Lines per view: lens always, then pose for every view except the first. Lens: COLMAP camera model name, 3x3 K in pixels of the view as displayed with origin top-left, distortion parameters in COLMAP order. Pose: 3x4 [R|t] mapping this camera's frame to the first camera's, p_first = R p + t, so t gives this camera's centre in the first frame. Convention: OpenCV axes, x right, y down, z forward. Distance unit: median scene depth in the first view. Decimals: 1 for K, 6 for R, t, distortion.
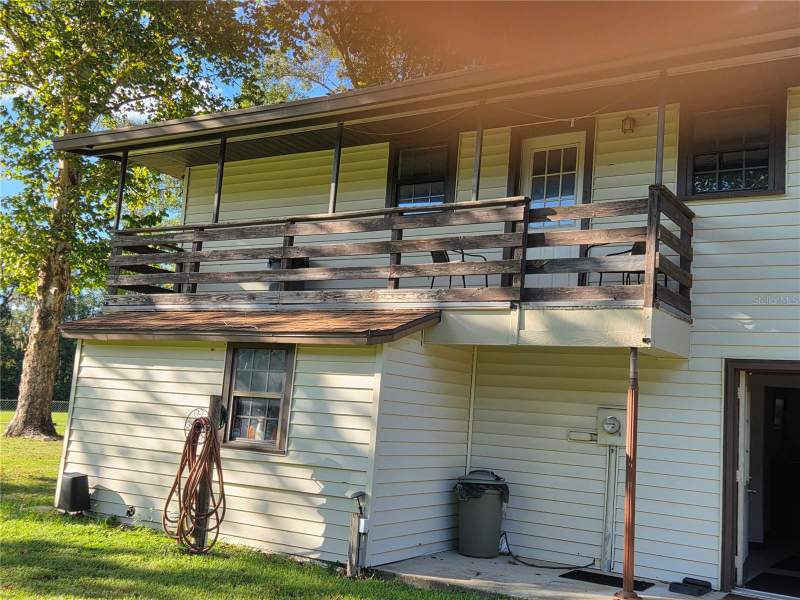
lens RADIAL K [[844.9, 0, 400.5], [0, 844.9, 299.5], [0, 0, 1]] dist [-0.009152, 0.000000]
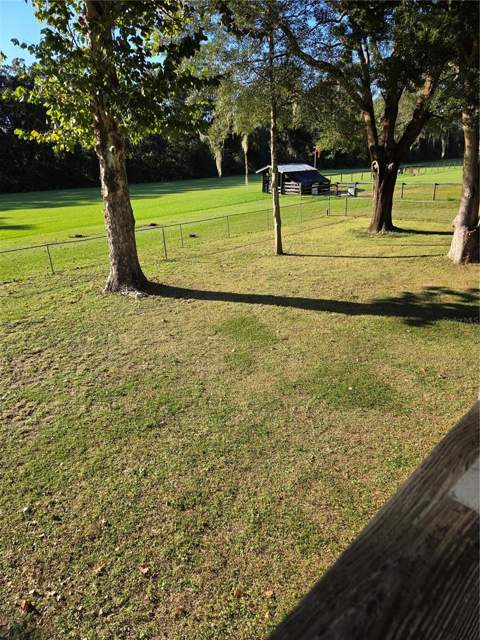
lens RADIAL K [[425.3, 0, 240.9], [0, 425.3, 320.0], [0, 0, 1]] dist [0.023311, -0.016326]
pose [[0.966626, -0.019529, -0.255445, -0.140966], [0.141333, 0.872283, 0.468132, -0.050600], [0.213678, -0.488612, 0.845931, 0.518486]]
